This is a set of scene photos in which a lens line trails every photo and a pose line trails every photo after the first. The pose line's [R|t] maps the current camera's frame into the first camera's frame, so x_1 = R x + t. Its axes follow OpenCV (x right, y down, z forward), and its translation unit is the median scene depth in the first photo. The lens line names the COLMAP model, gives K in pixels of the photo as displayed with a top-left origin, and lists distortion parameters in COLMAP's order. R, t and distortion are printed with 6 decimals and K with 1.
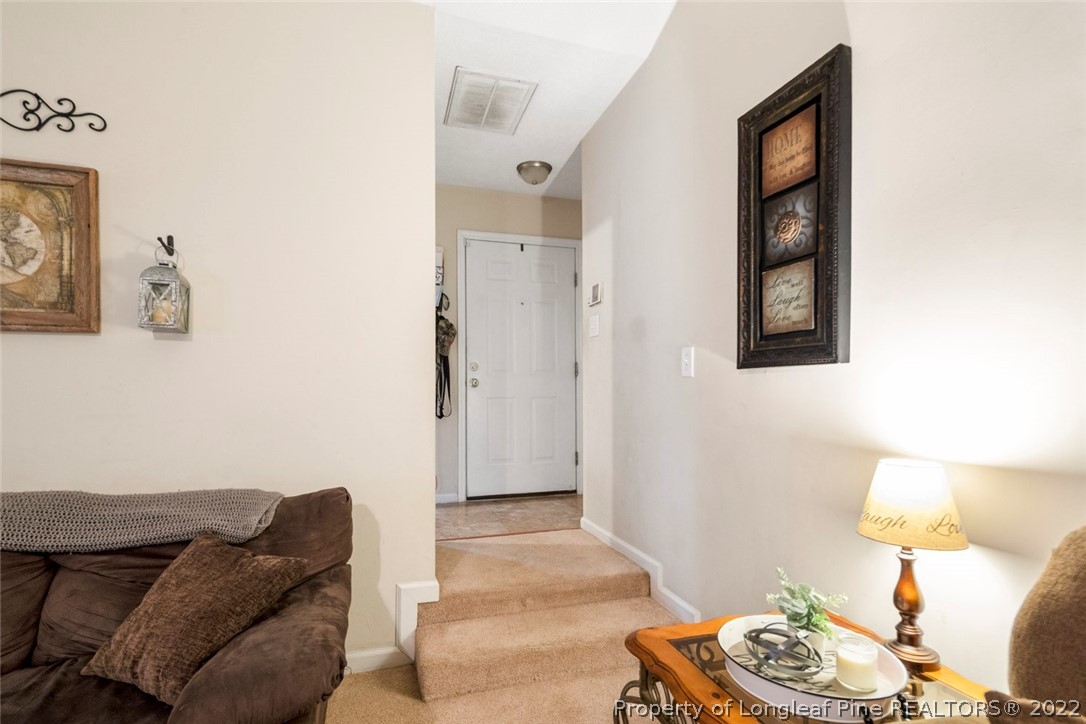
lens RADIAL K [[523.6, 0, 544.1], [0, 523.6, 391.7], [0, 0, 1]] dist [0.001847, 0.000048]
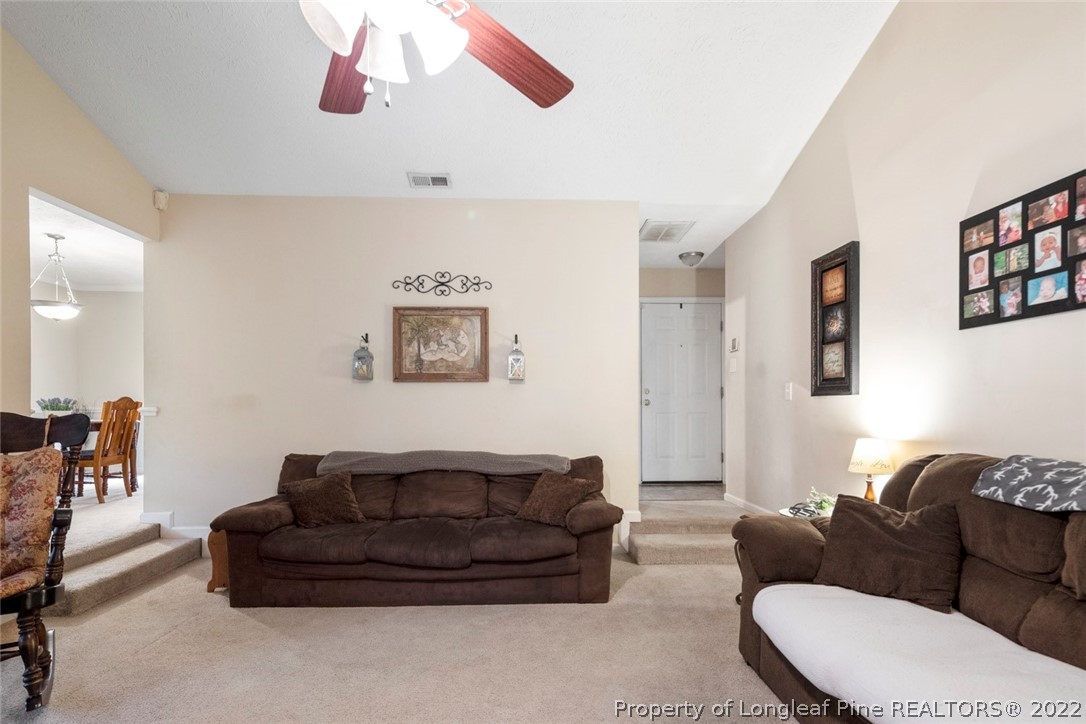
lens RADIAL K [[523.6, 0, 541.2], [0, 523.6, 407.7], [0, 0, 1]] dist [0.001766, 0.000101]
pose [[0.961405, 0.000516, -0.275137, -0.039091], [-0.001073, 0.999998, -0.001877, 0.001611], [0.275135, 0.002100, 0.961403, -1.085117]]
